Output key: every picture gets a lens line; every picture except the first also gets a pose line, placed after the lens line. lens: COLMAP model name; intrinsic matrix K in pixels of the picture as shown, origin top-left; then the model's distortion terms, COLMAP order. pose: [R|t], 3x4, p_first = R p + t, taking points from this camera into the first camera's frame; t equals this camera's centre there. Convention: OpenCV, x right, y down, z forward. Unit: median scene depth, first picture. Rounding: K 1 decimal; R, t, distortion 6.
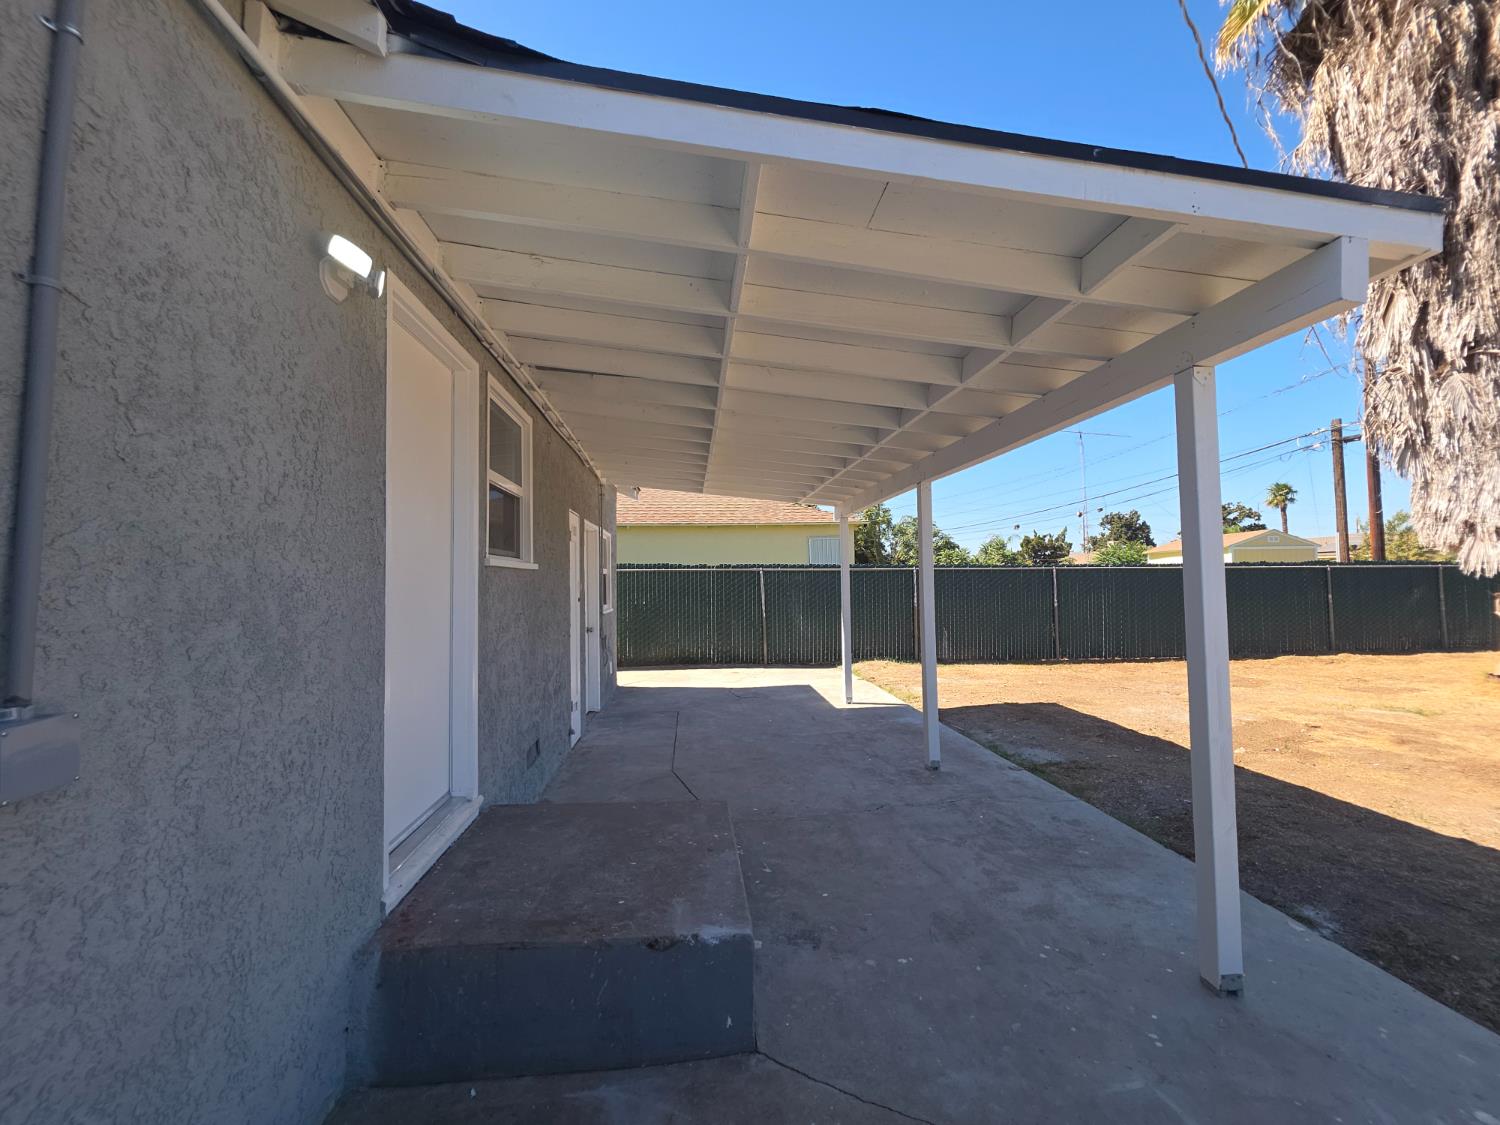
lens RADIAL K [[599.2, 0, 747.2], [0, 599.2, 558.5], [0, 0, 1]] dist [0.002860, -0.000214]
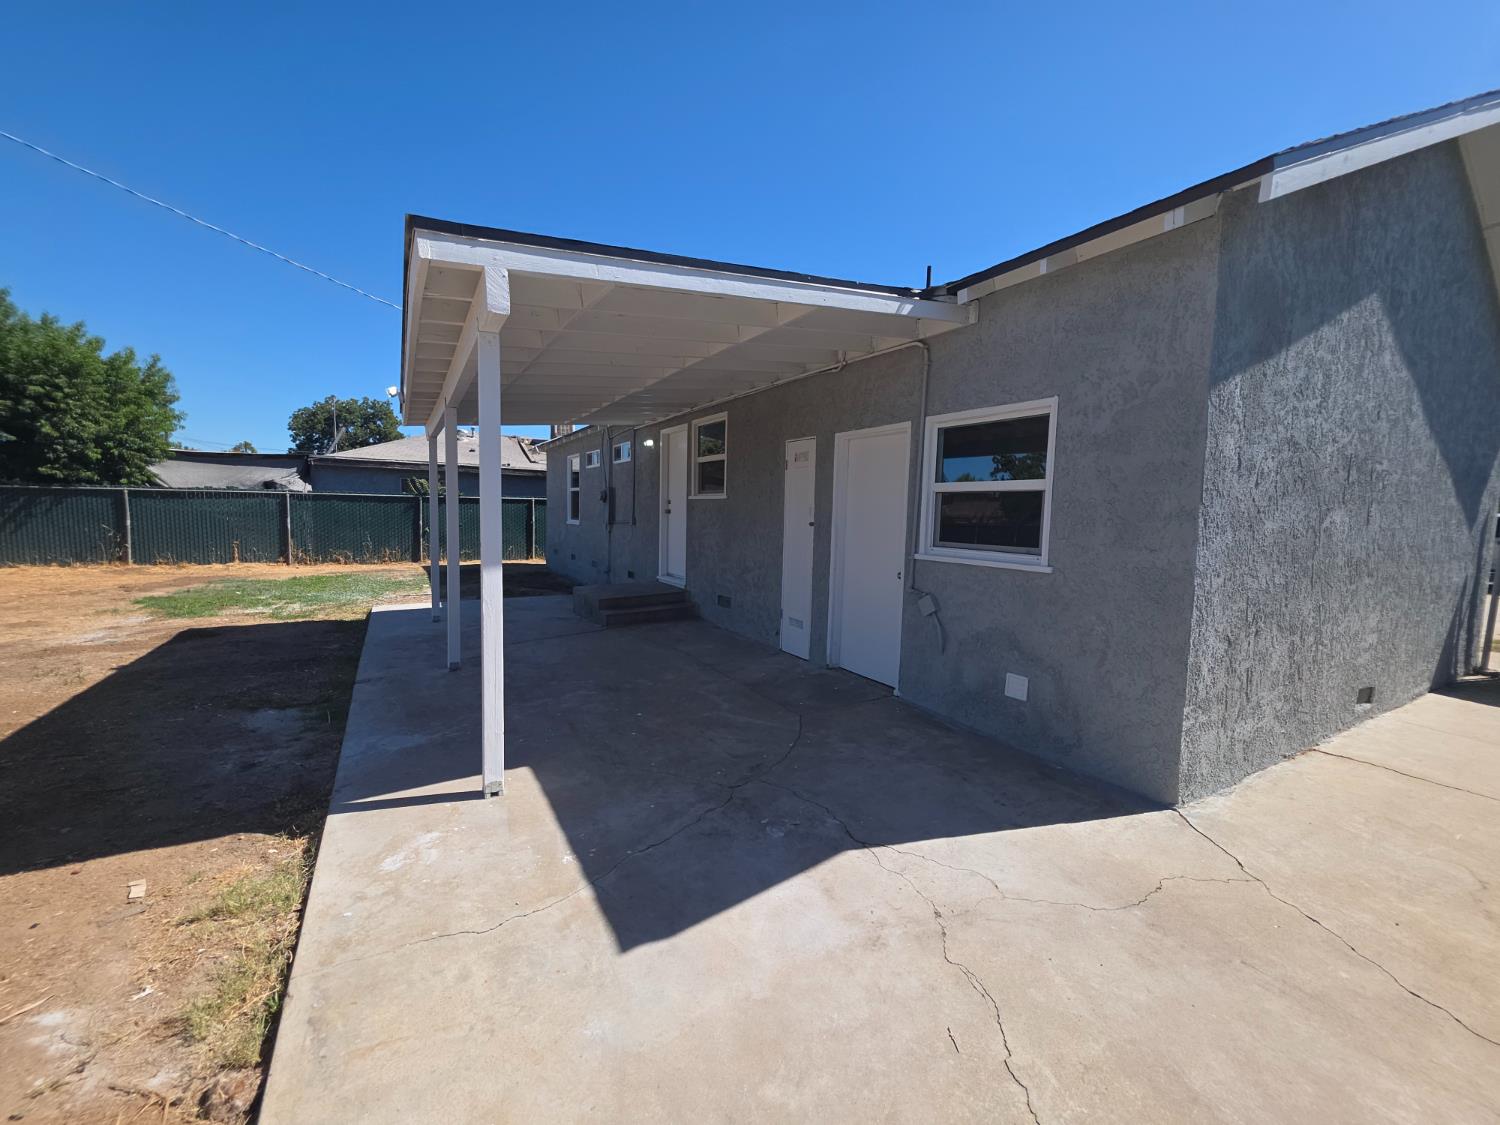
lens RADIAL K [[599.4, 0, 741.0], [0, 599.4, 559.6], [0, 0, 1]] dist [0.001494, -0.000048]
pose [[-0.911631, 0.025579, -0.410213, 0.171034], [0.005257, 0.998706, 0.050592, 0.056869], [0.410976, 0.043965, -0.910585, 1.378773]]
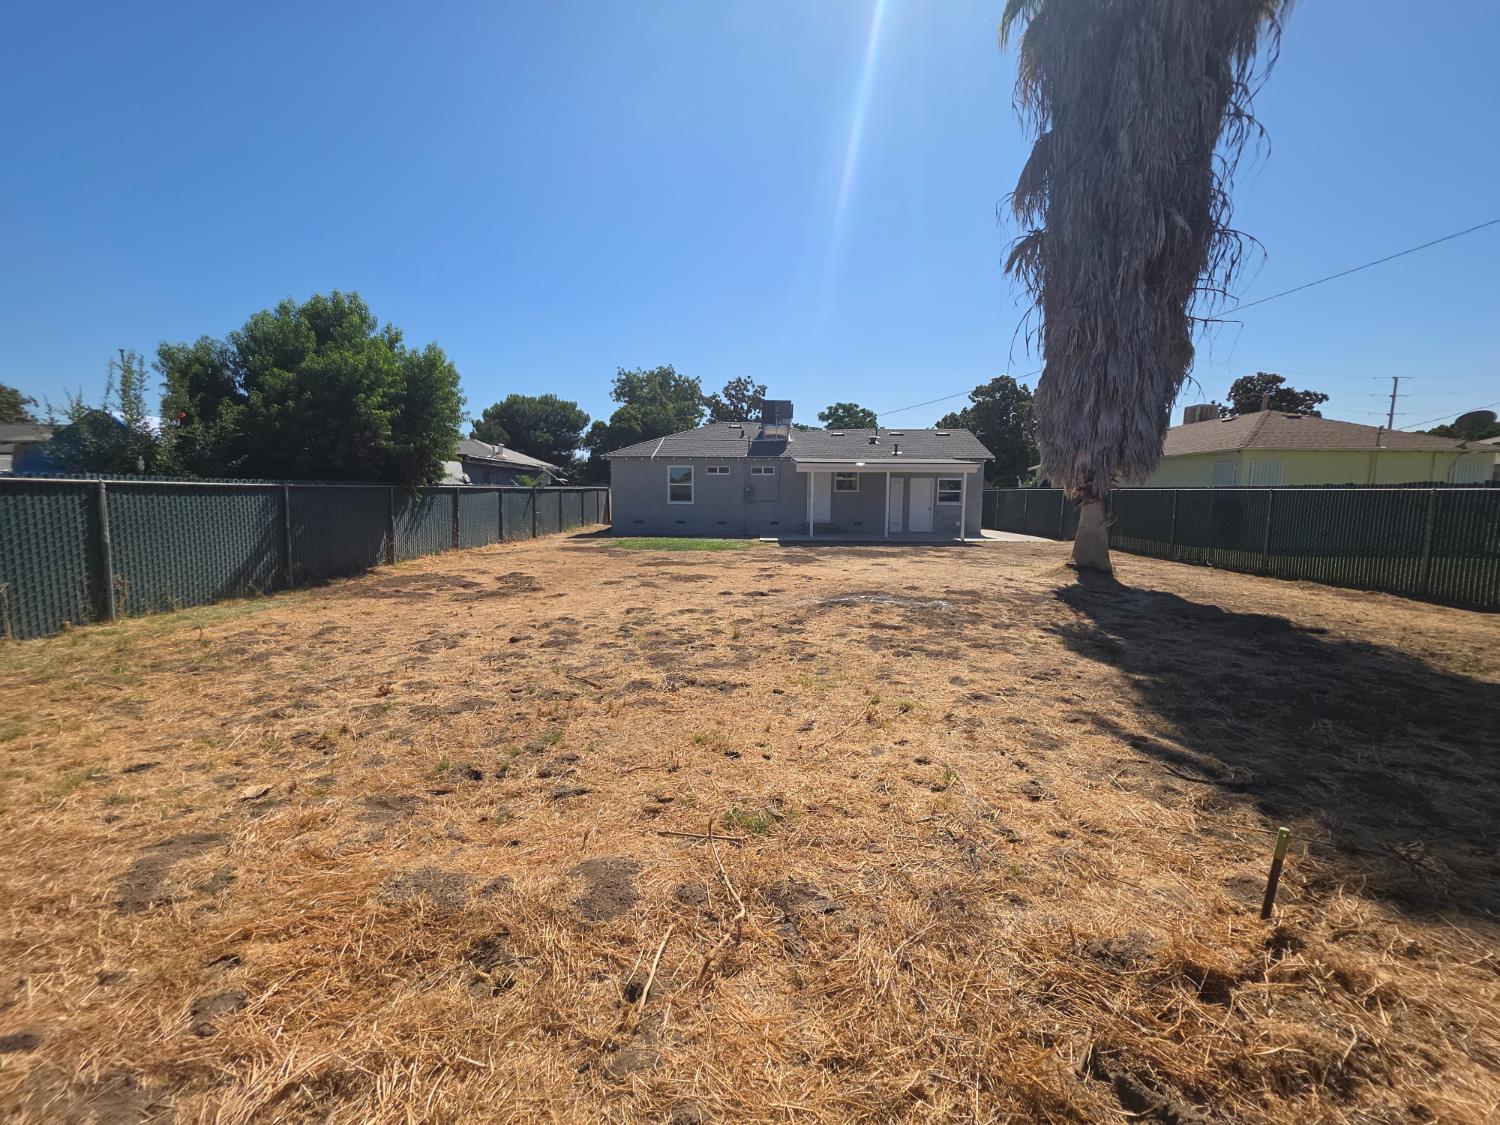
lens RADIAL K [[599.2, 0, 747.2], [0, 599.2, 558.5], [0, 0, 1]] dist [0.002860, -0.000214]
pose [[-0.114813, 0.119034, -0.986230, 2.928453], [0.033184, 0.992700, 0.115952, -0.027071], [0.992833, -0.019414, -0.117925, 0.315759]]
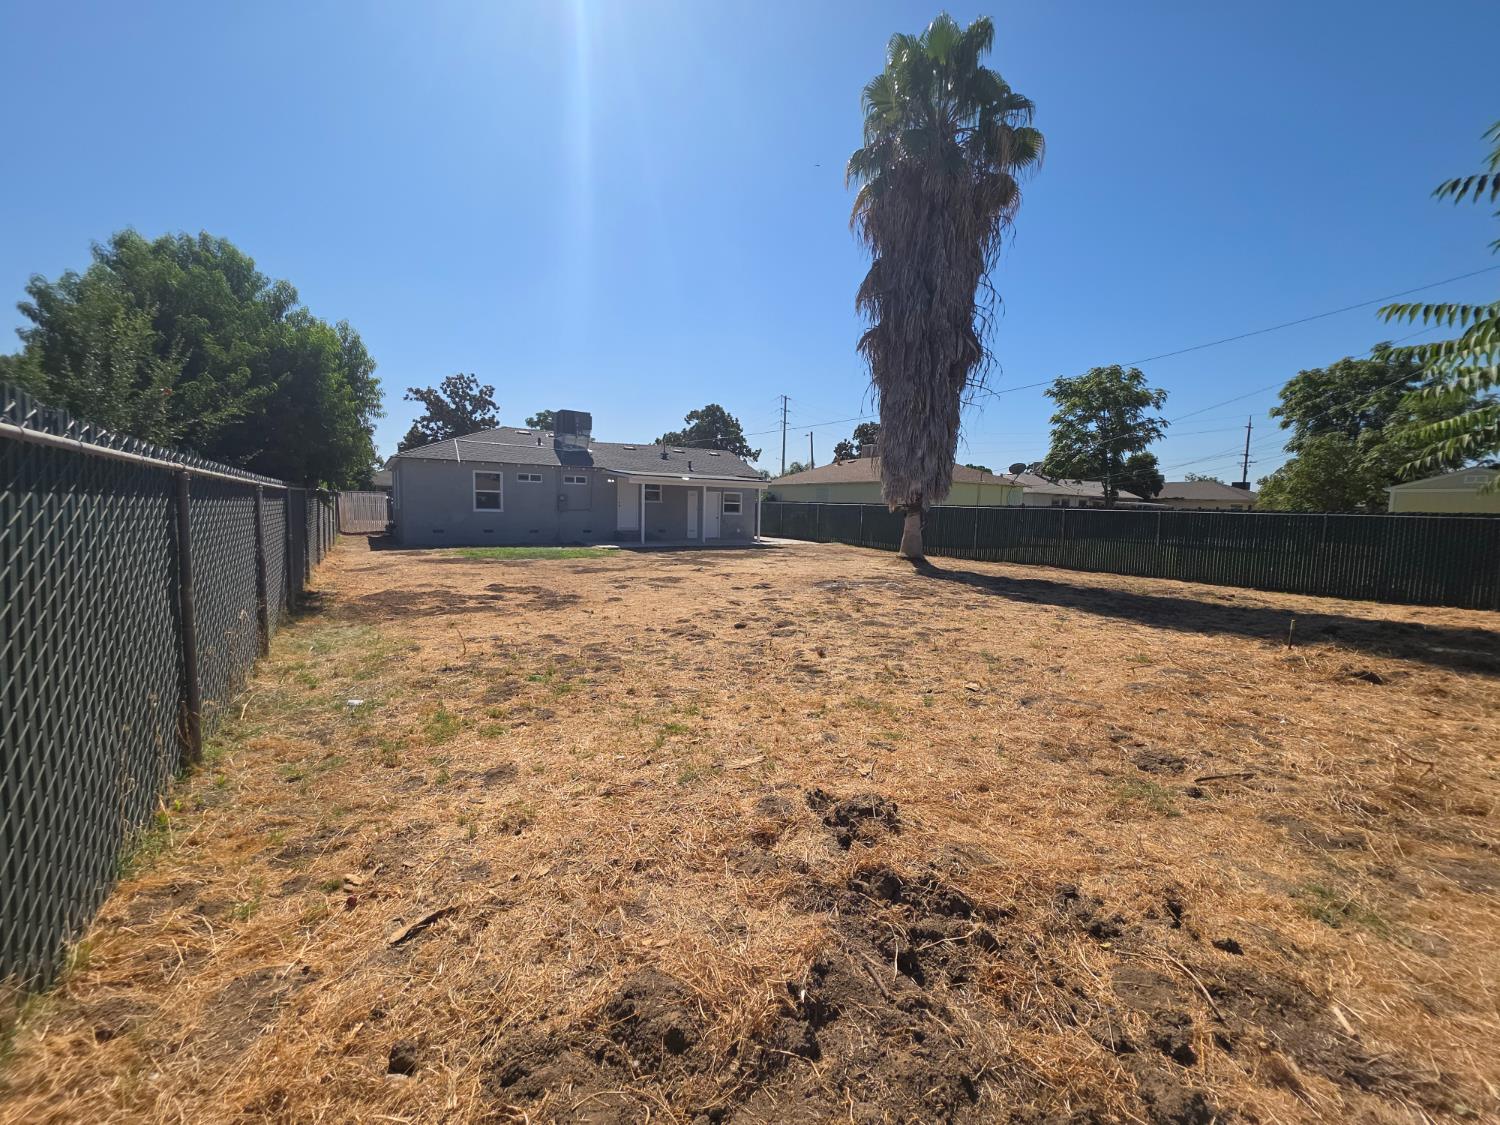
lens RADIAL K [[594.9, 0, 748.9], [0, 594.9, 565.4], [0, 0, 1]] dist [0.016685, -0.000023]
pose [[0.447844, 0.109867, -0.887336, 3.062972], [0.005254, 0.992081, 0.125488, -0.058240], [0.894096, -0.060862, 0.443720, -0.550630]]
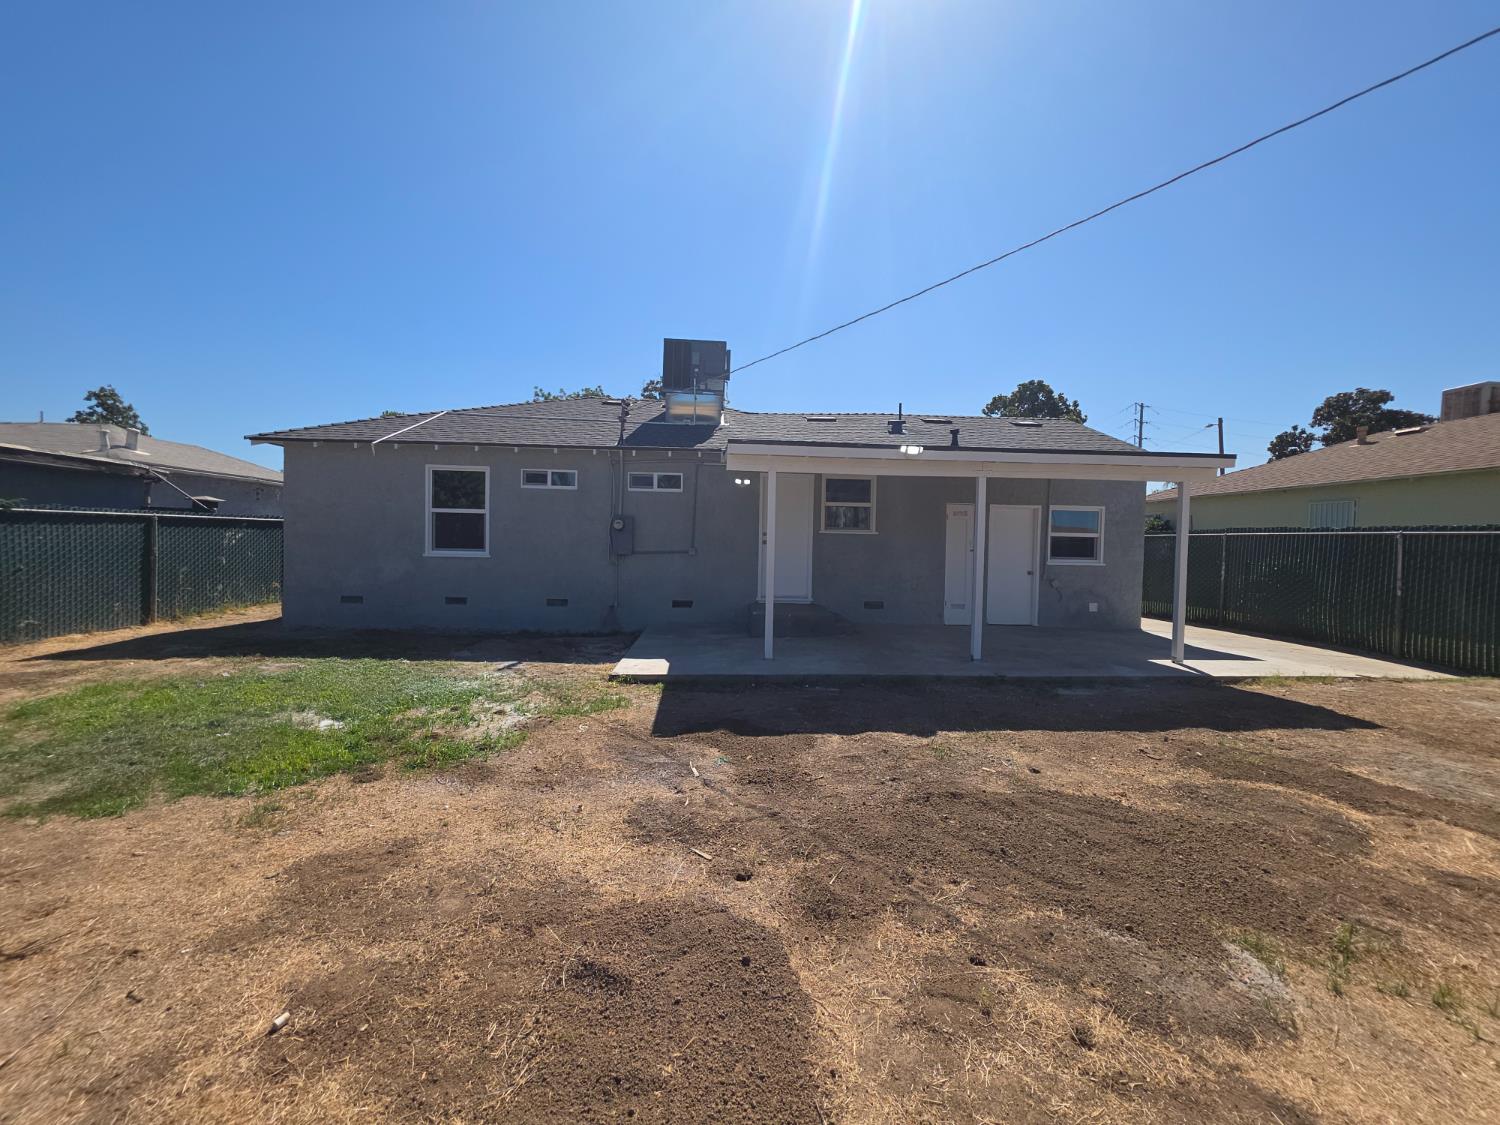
lens RADIAL K [[603.6, 0, 750.3], [0, 603.6, 559.6], [0, 0, 1]] dist [0.002209, -0.000120]
pose [[-0.037491, 0.038970, -0.998537, 1.174195], [0.020355, 0.999062, 0.038226, 0.008992], [0.999090, -0.018892, -0.038249, 0.297169]]
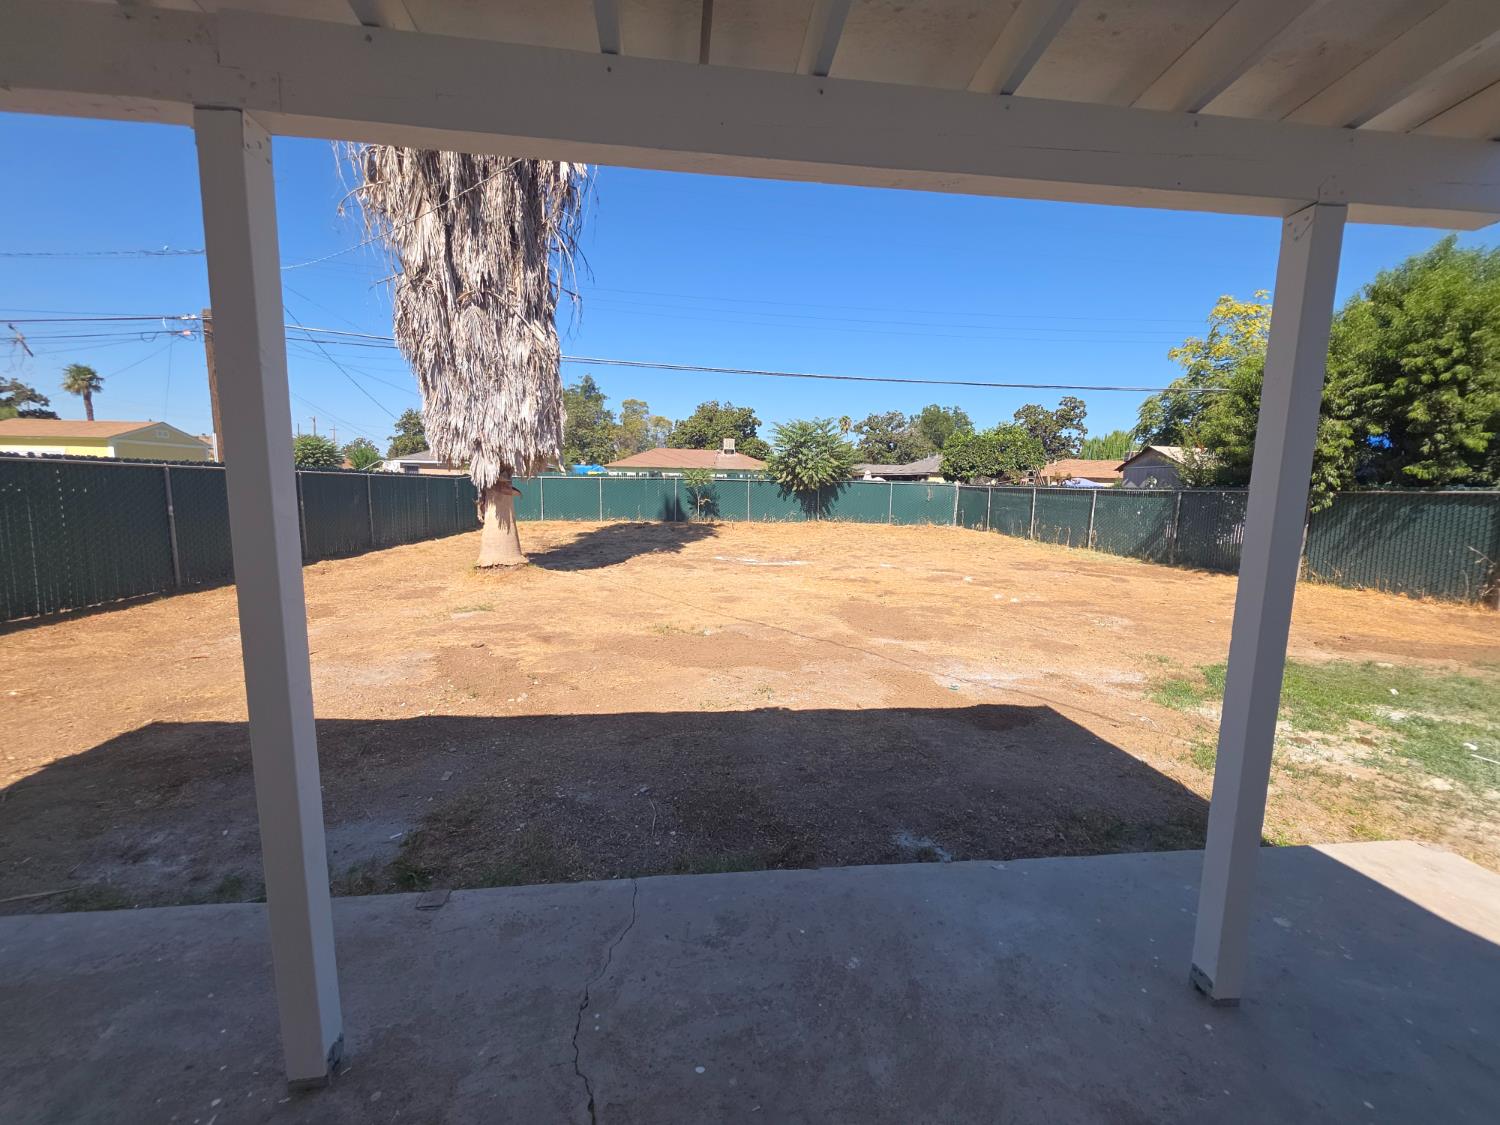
lens RADIAL K [[599.2, 0, 747.2], [0, 599.2, 558.5], [0, 0, 1]] dist [0.002860, -0.000214]
pose [[-0.018117, -0.106808, 0.994115, 0.006139], [-0.056581, 0.992794, 0.105635, 0.015063], [-0.998234, -0.054335, -0.024030, 0.489903]]
